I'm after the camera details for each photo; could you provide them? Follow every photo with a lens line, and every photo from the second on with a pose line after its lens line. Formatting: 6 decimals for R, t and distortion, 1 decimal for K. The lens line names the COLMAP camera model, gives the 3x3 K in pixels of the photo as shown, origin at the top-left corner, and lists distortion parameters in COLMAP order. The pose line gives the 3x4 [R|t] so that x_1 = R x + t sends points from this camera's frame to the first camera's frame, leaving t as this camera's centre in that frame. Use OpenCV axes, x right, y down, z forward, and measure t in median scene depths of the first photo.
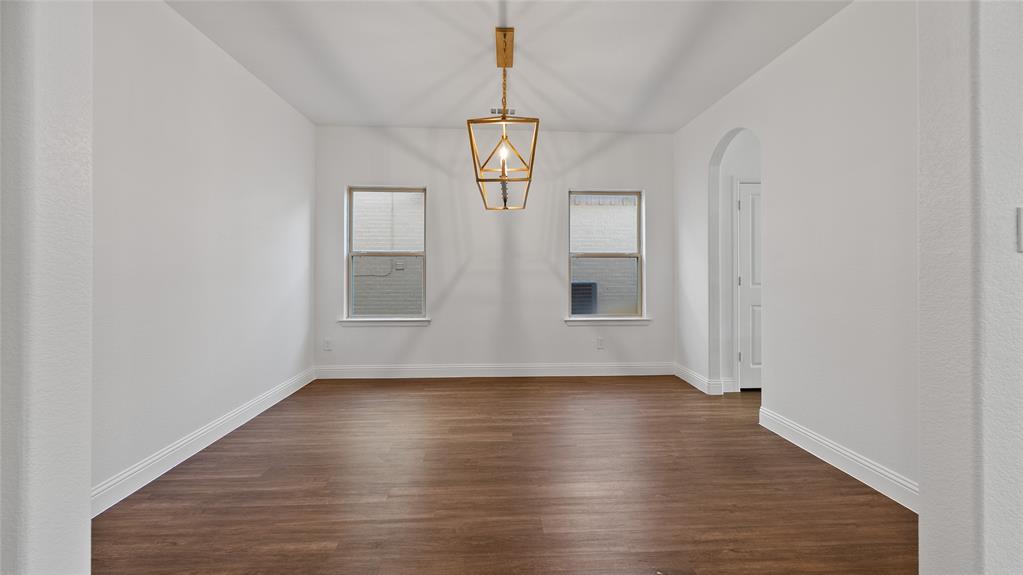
lens RADIAL K [[434.3, 0, 522.5], [0, 434.3, 263.3], [0, 0, 1]] dist [0.002107, 0.000261]
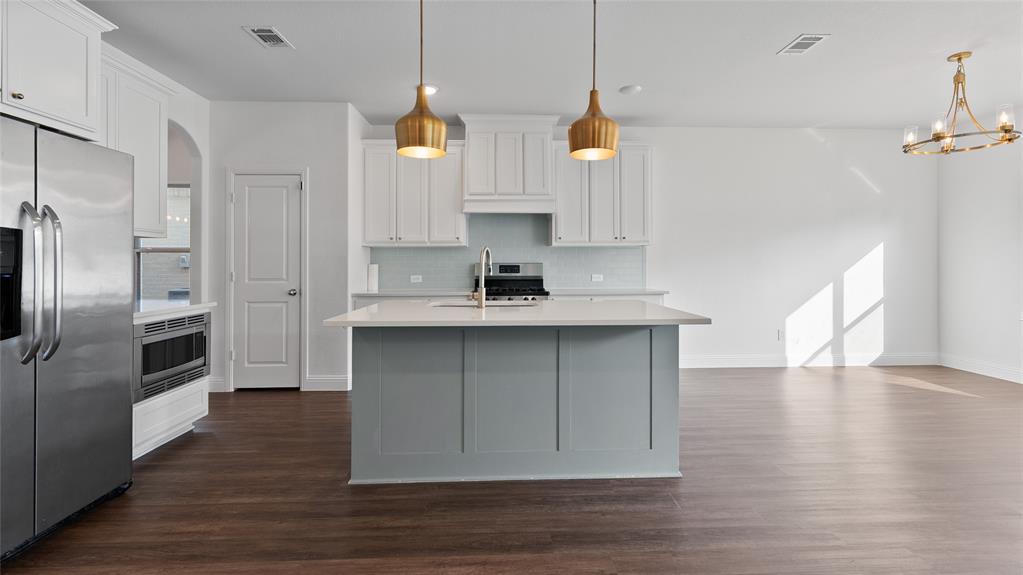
lens RADIAL K [[434.3, 0, 522.3], [0, 434.3, 263.7], [0, 0, 1]] dist [0.002107, 0.000261]
pose [[0.999292, -0.000030, -0.037619, 1.170570], [0.000197, 0.999990, 0.004428, 0.008598], [0.037619, -0.004432, 0.999282, 0.063206]]
